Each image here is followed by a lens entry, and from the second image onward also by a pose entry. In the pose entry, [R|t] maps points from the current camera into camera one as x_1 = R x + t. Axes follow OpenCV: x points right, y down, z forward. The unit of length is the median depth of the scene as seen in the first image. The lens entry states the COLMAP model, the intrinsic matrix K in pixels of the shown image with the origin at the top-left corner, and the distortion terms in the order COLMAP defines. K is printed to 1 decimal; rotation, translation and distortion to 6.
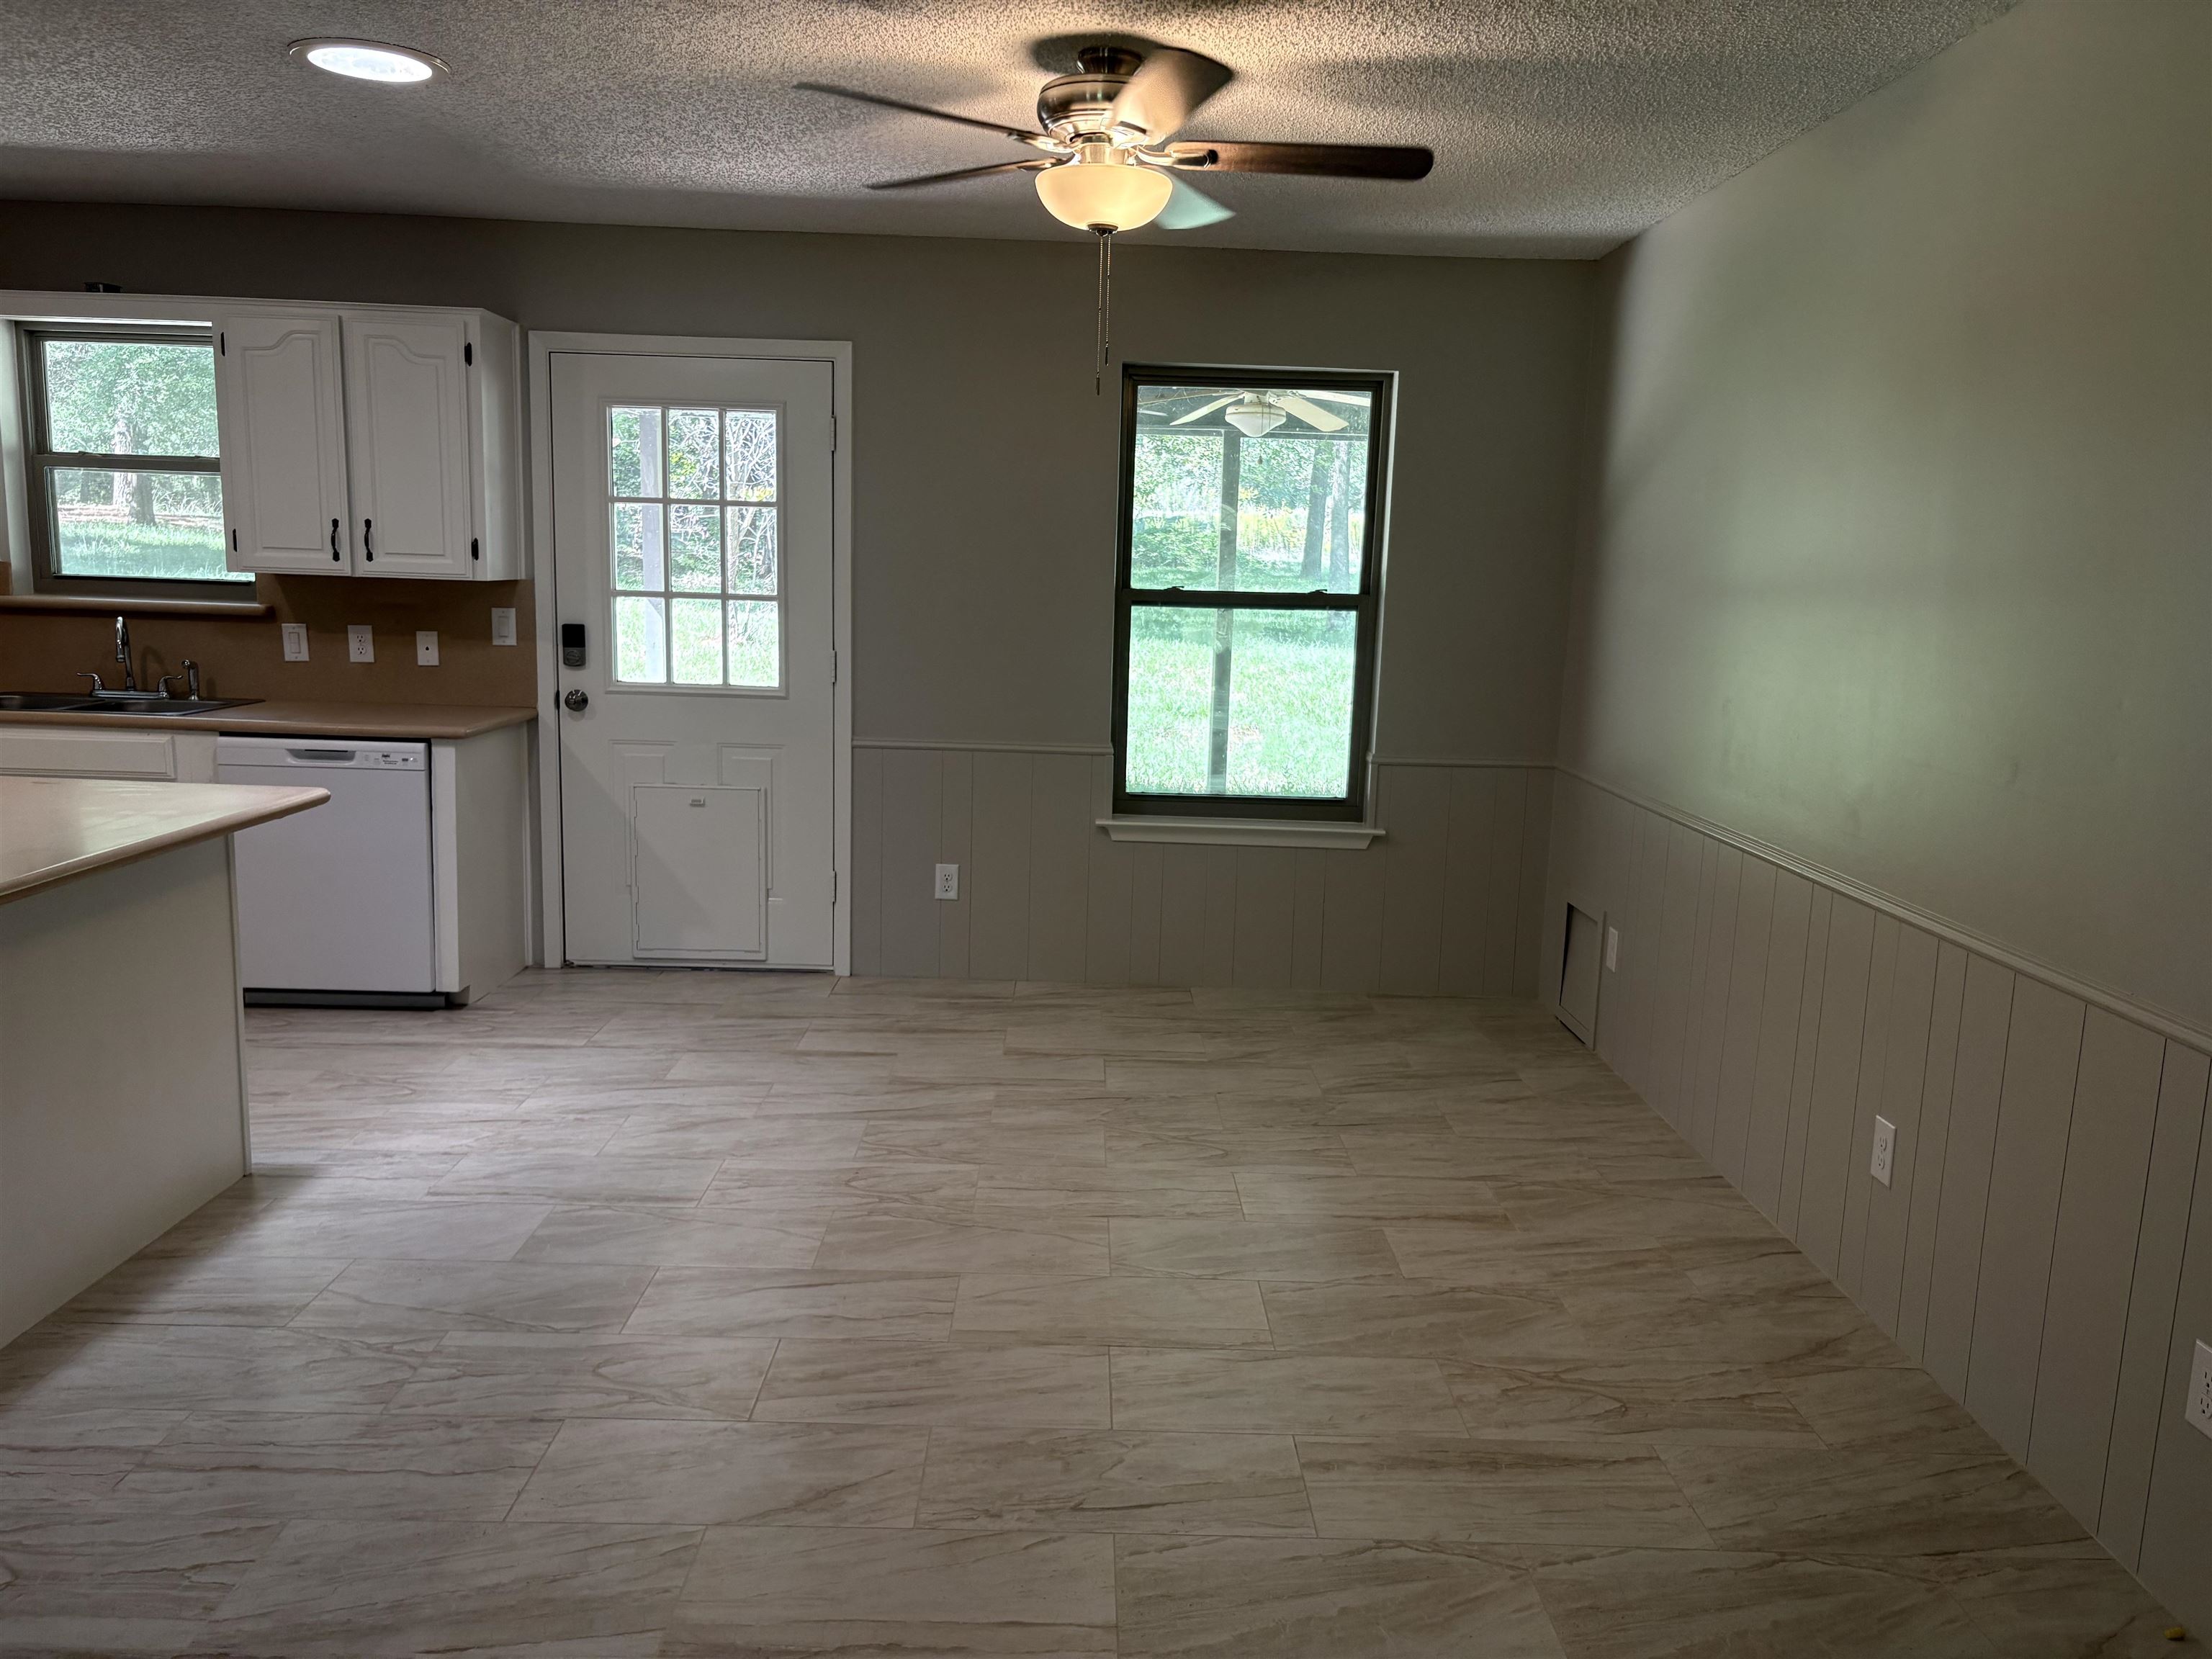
lens RADIAL K [[1681.9, 0, 1104.1], [0, 1681.9, 835.3], [0, 0, 1]] dist [0.055877, -0.059972]
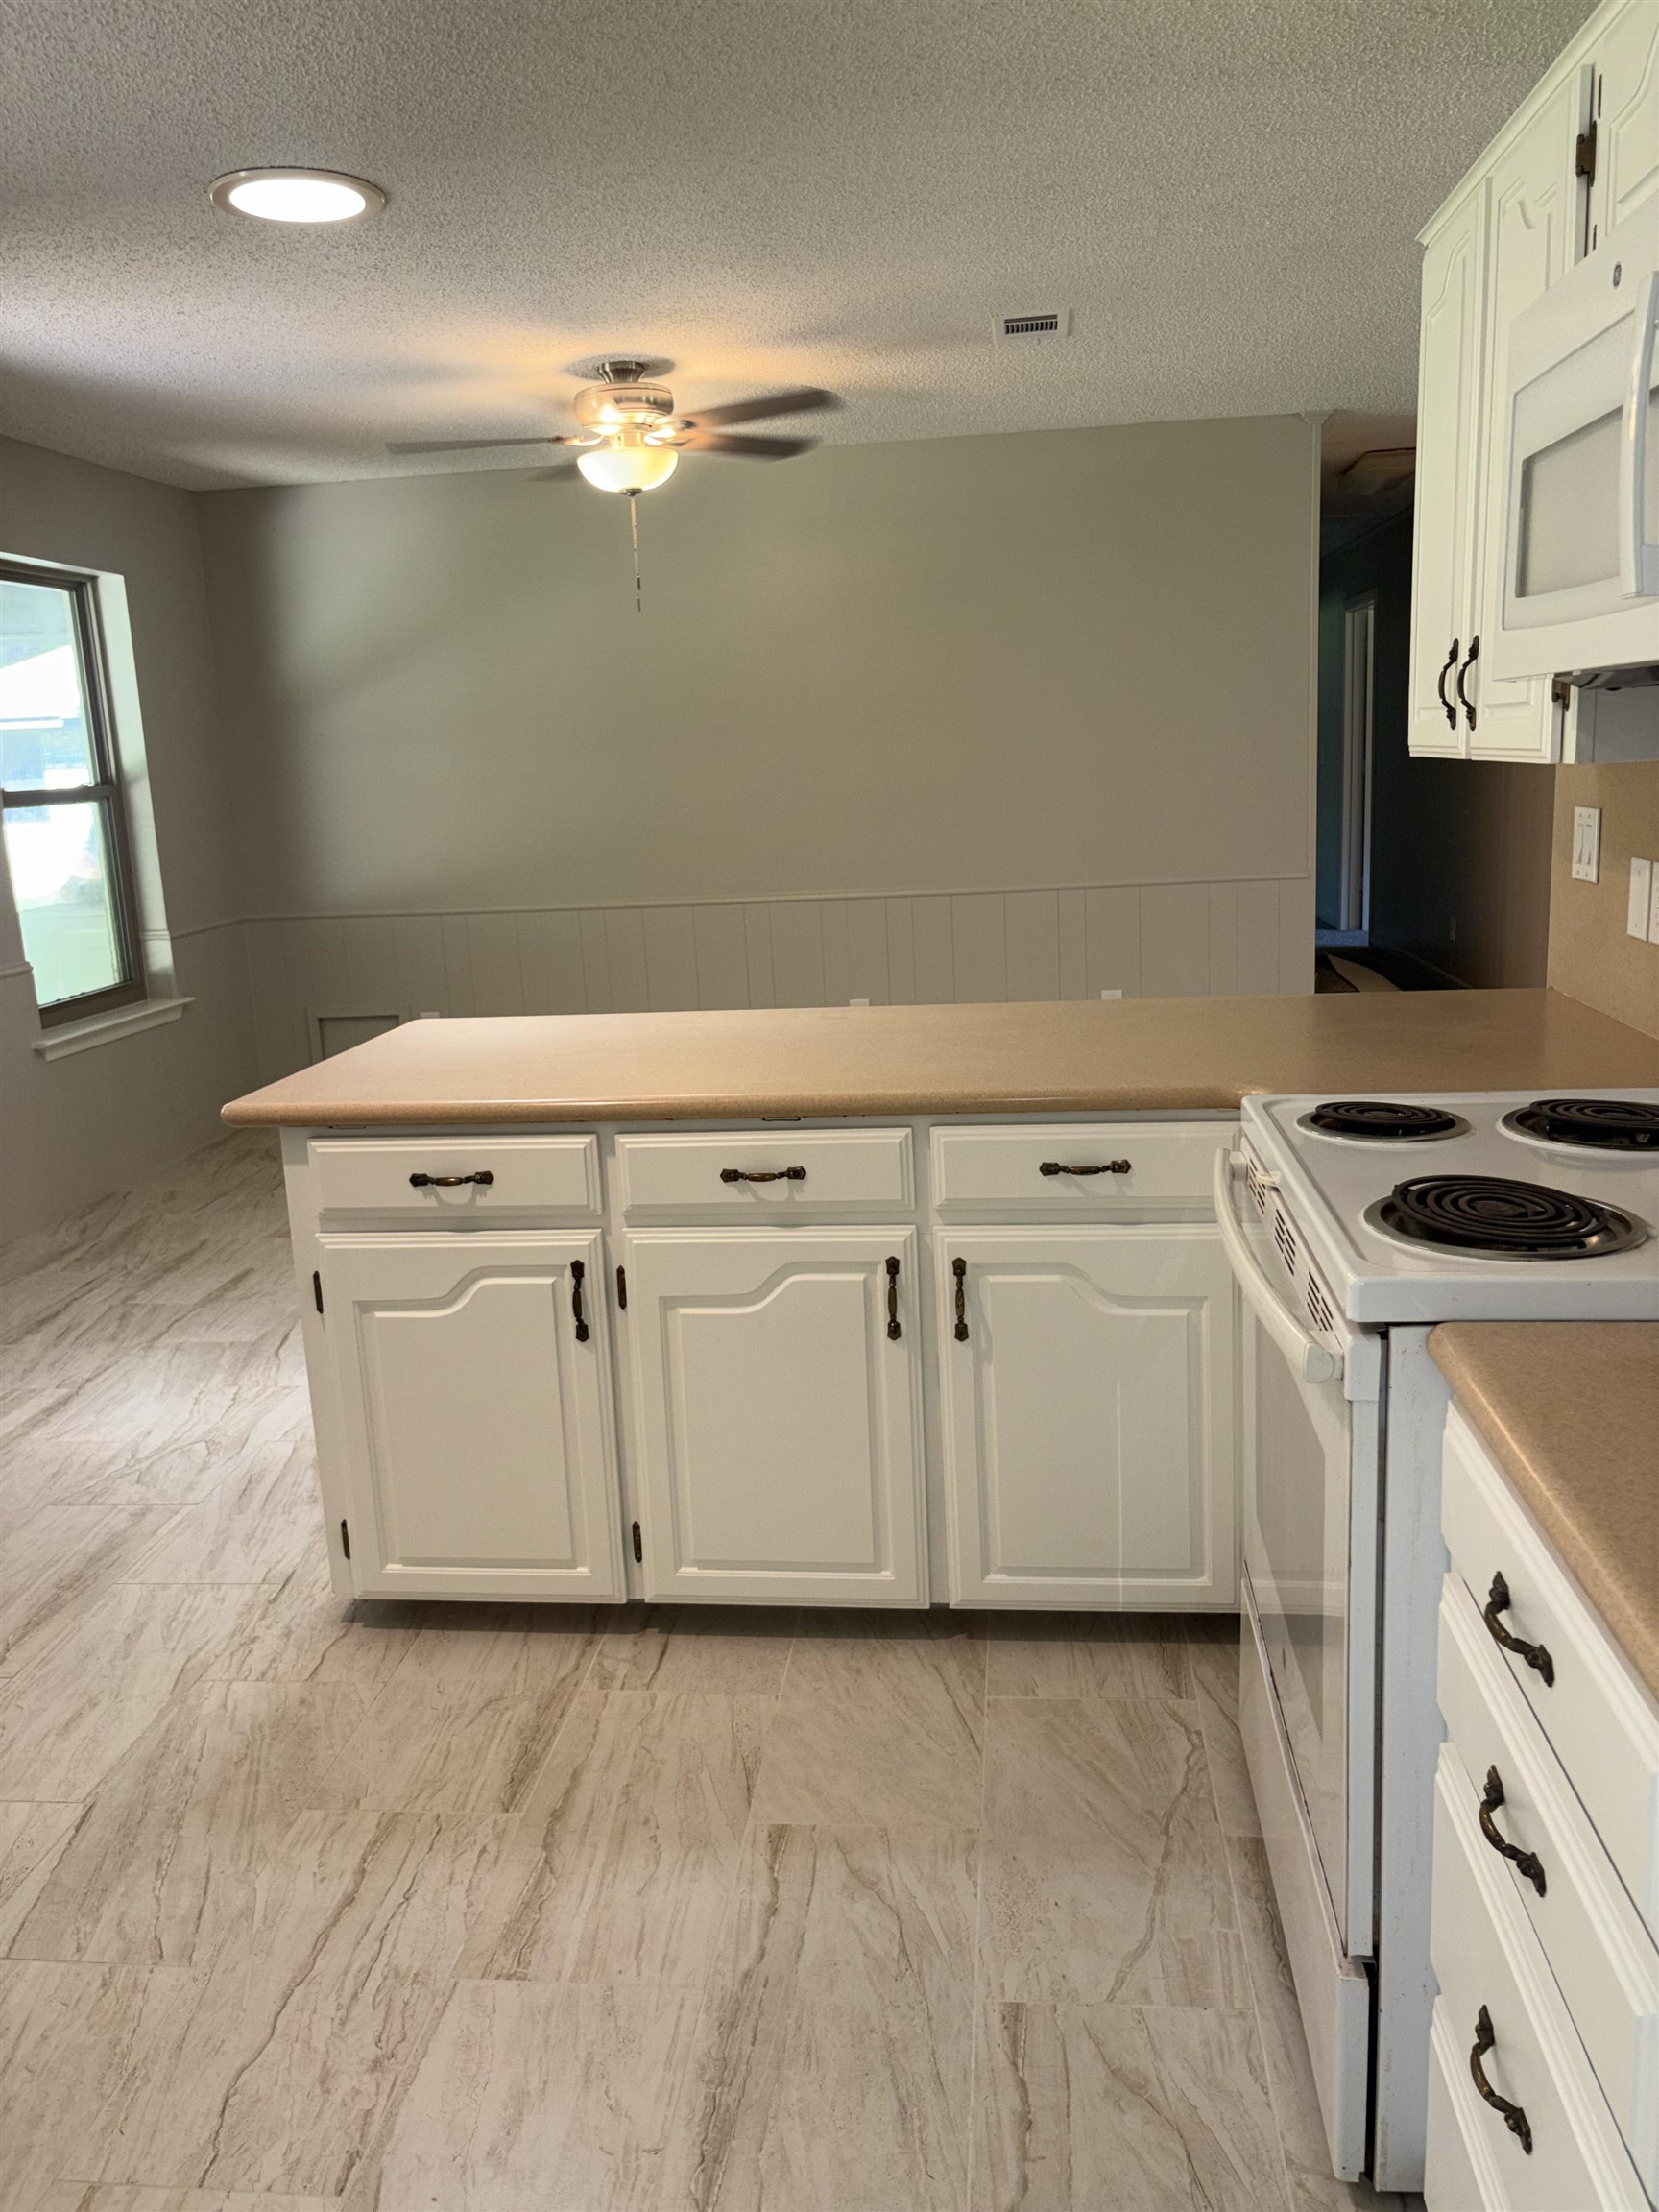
lens RADIAL K [[1681.9, 0, 841.1], [0, 1681.9, 1063.0], [0, 0, 1]] dist [0.055877, -0.059972]
pose [[0.107395, -0.219484, 0.969687, -0.960438], [0.207243, 0.958845, 0.194078, -0.098014], [-0.972377, 0.180118, 0.148462, 0.478127]]
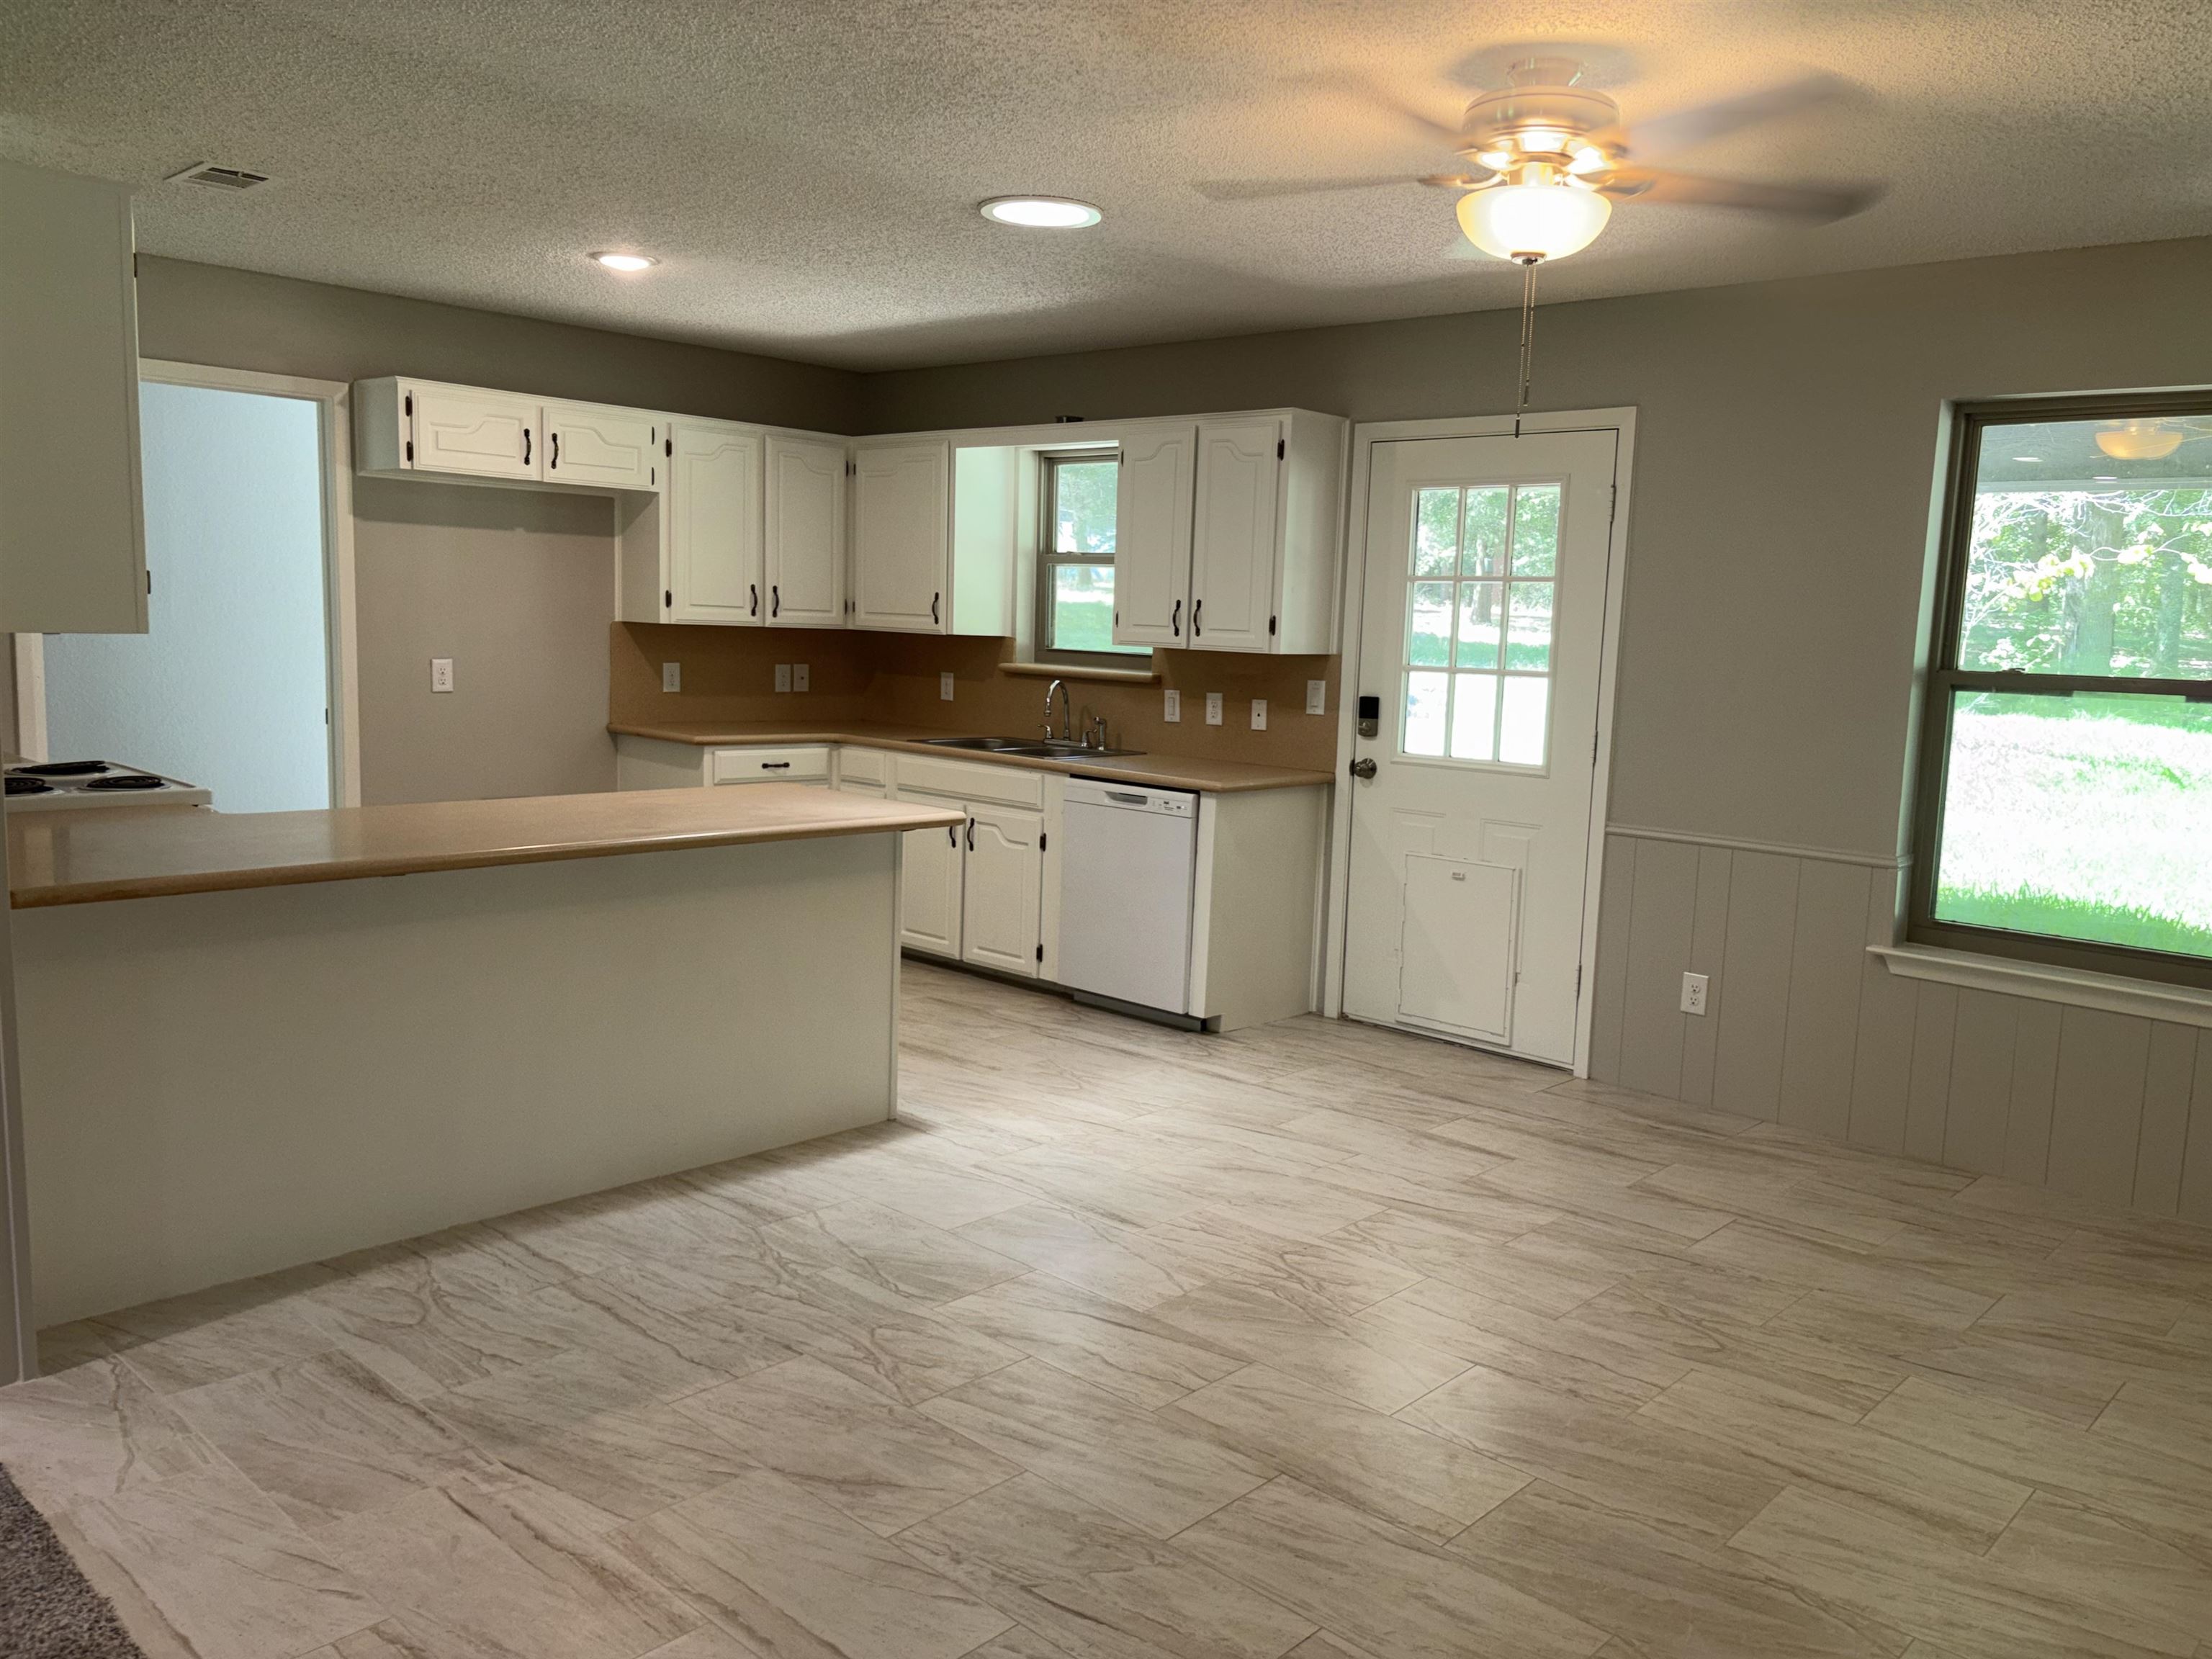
lens RADIAL K [[1681.9, 0, 1138.6], [0, 1681.9, 823.9], [0, 0, 1]] dist [0.055877, -0.059972]
pose [[0.729762, 0.081531, -0.678823, 0.327023], [-0.125011, 0.992038, -0.015241, -0.012519], [0.672176, 0.095983, 0.734144, 0.150373]]
